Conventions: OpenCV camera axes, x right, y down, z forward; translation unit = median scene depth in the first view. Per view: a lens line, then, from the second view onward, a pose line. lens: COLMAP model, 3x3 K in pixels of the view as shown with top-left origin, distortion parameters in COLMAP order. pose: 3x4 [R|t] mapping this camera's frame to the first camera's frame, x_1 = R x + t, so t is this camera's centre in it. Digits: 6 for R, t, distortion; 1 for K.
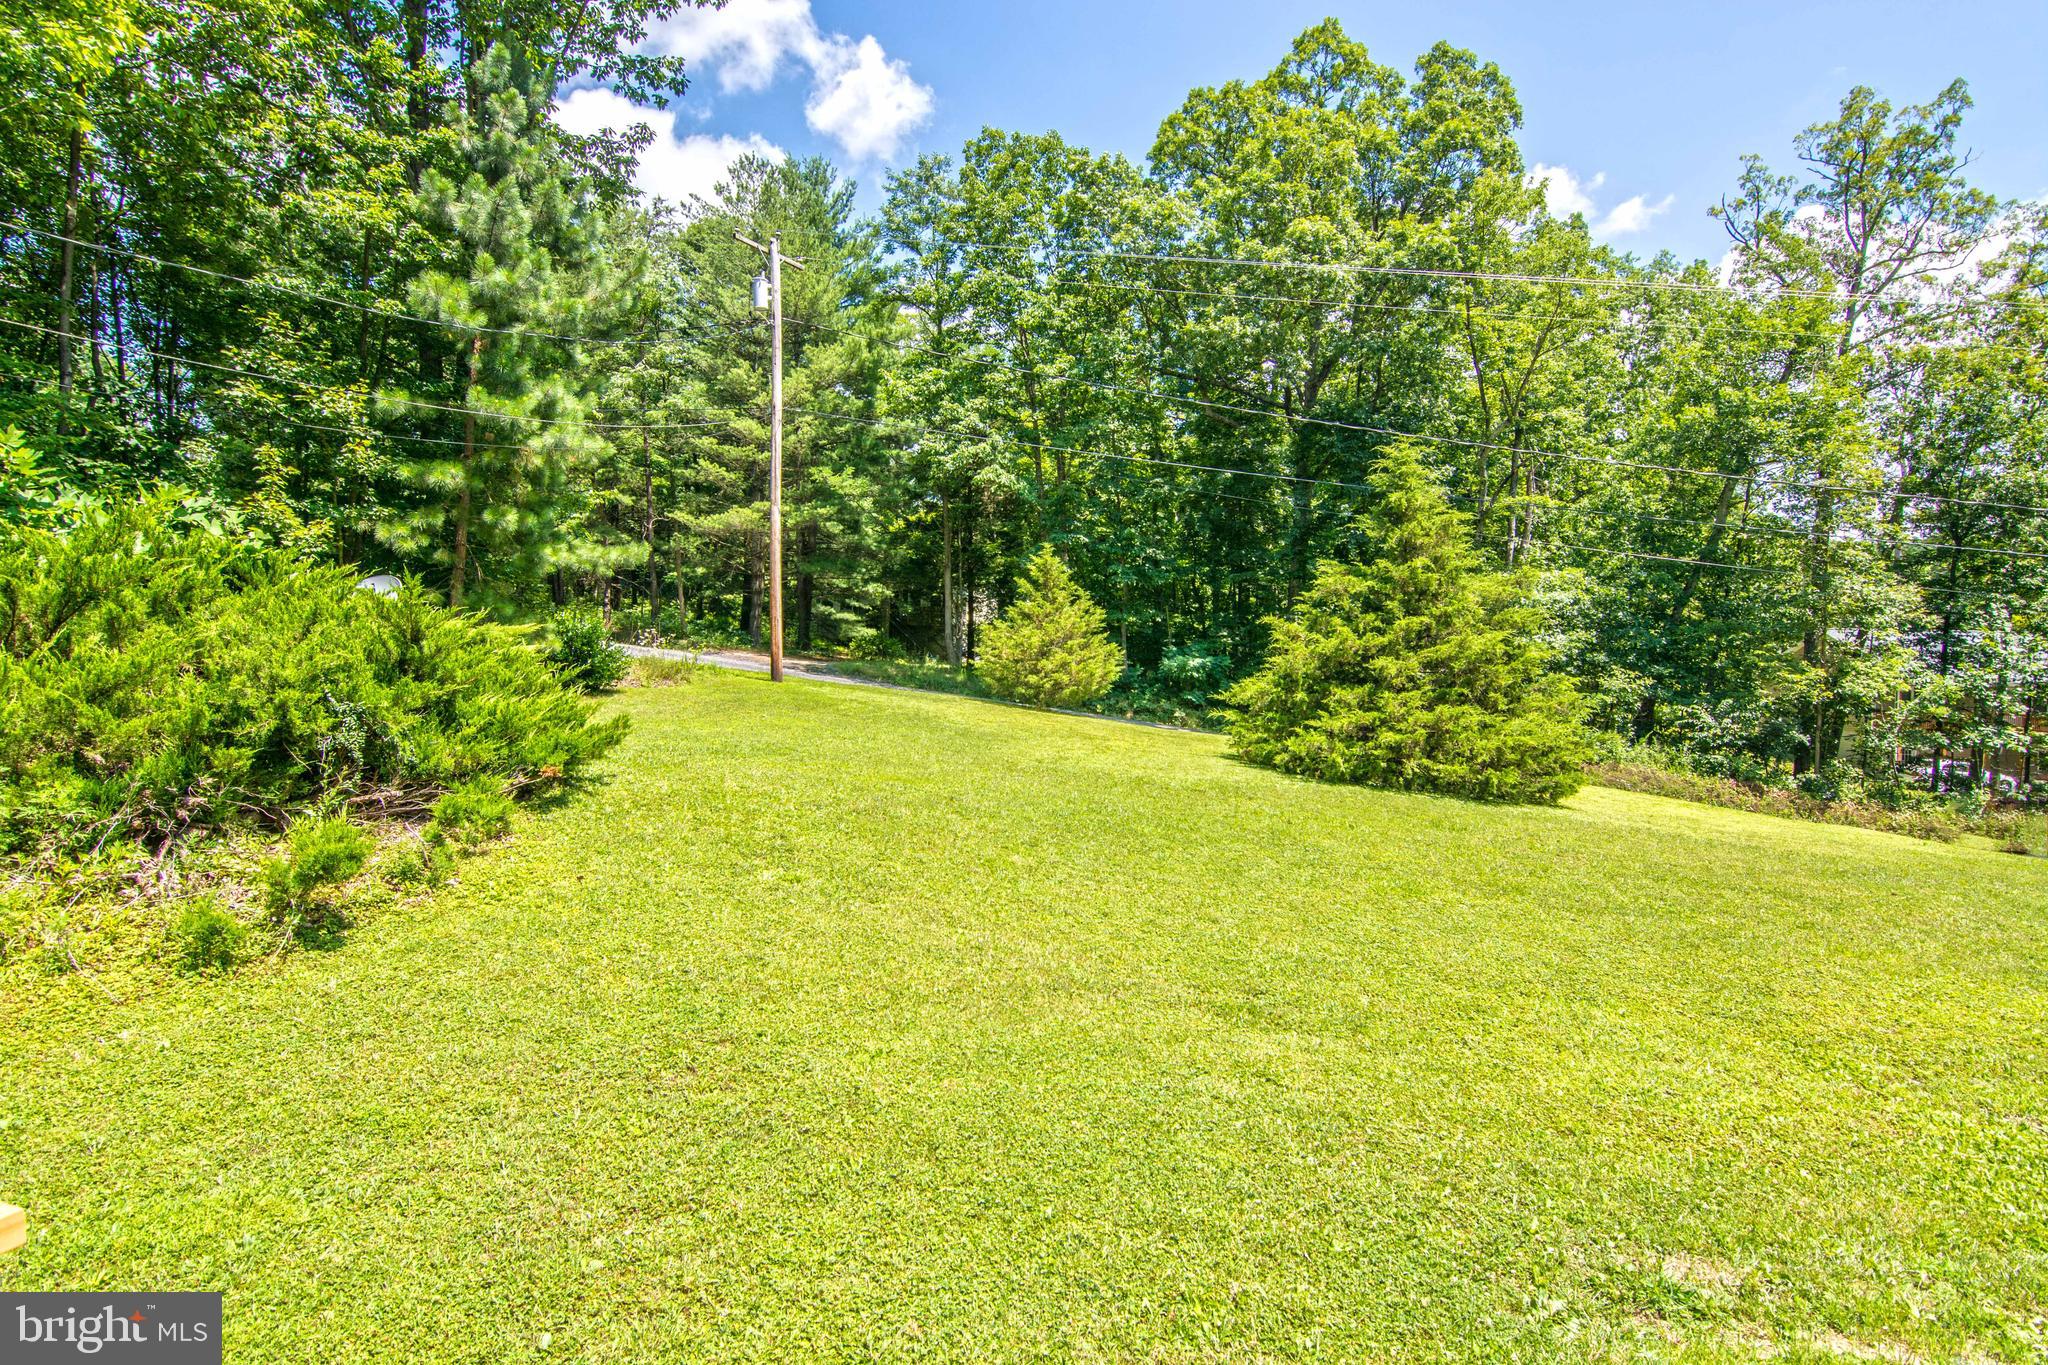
lens RADIAL K [[979.7, 0, 1026.3], [0, 979.7, 680.1], [0, 0, 1]] dist [-0.001062, -0.013977]
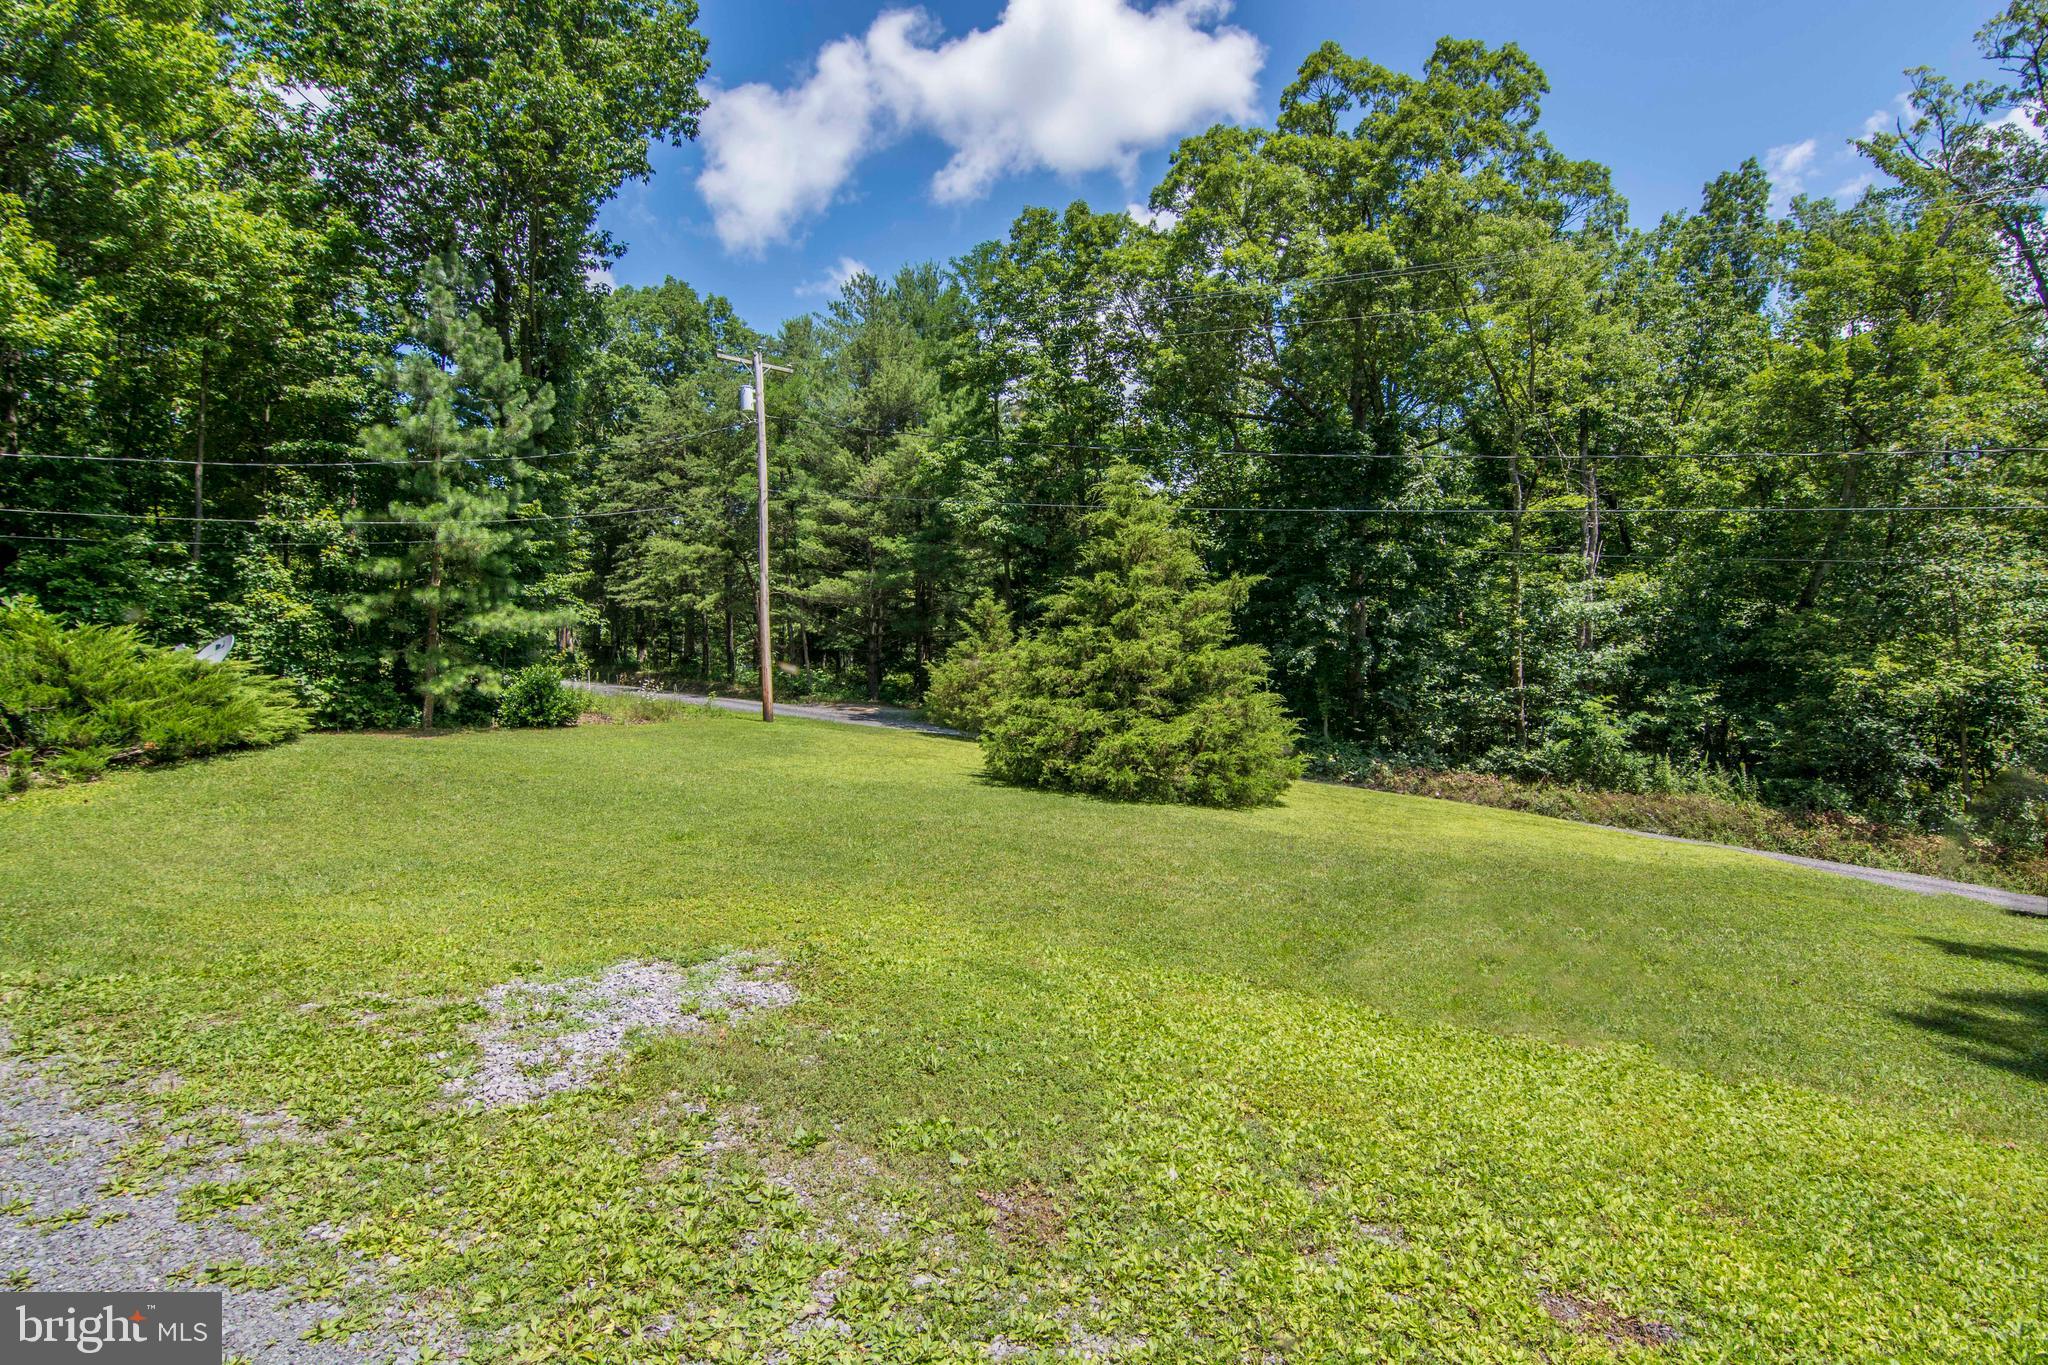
lens RADIAL K [[996.8, 0, 1021.0], [0, 996.8, 676.4], [0, 0, 1]] dist [-0.000899, -0.013882]
pose [[0.944583, -0.042762, -0.325477, 0.493671], [0.020377, 0.997205, -0.071880, 0.046166], [0.327641, 0.061265, 0.942814, -0.023396]]
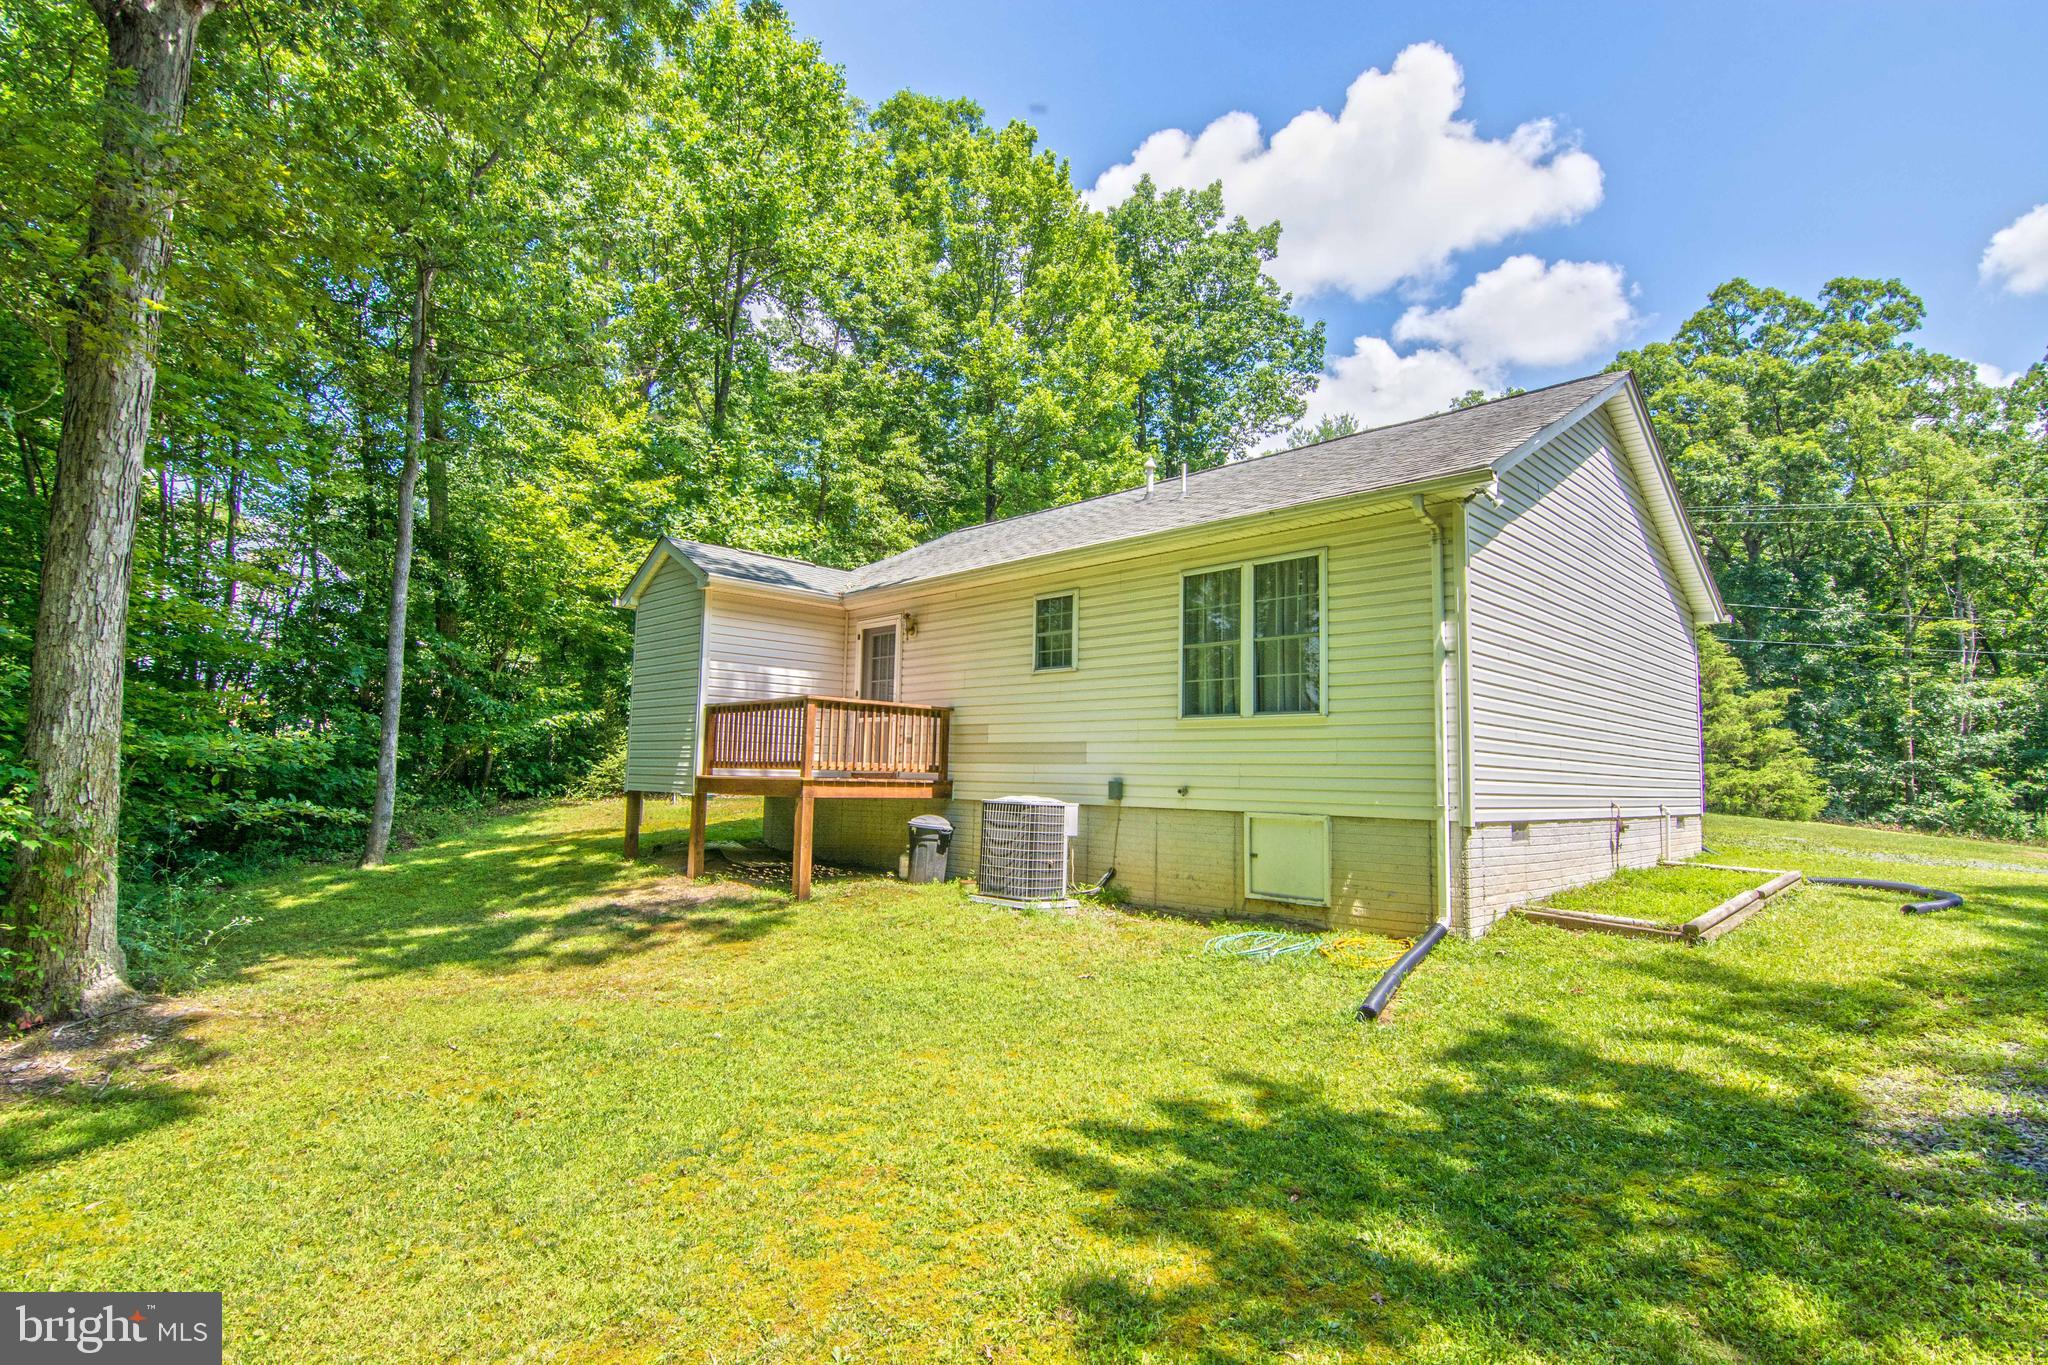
lens RADIAL K [[996.8, 0, 1021.0], [0, 996.8, 676.4], [0, 0, 1]] dist [-0.000899, -0.013882]
pose [[0.868426, -0.044023, -0.493861, 0.168135], [-0.022967, 0.991410, -0.128760, 0.094397], [0.495287, 0.123161, 0.859955, -0.902485]]
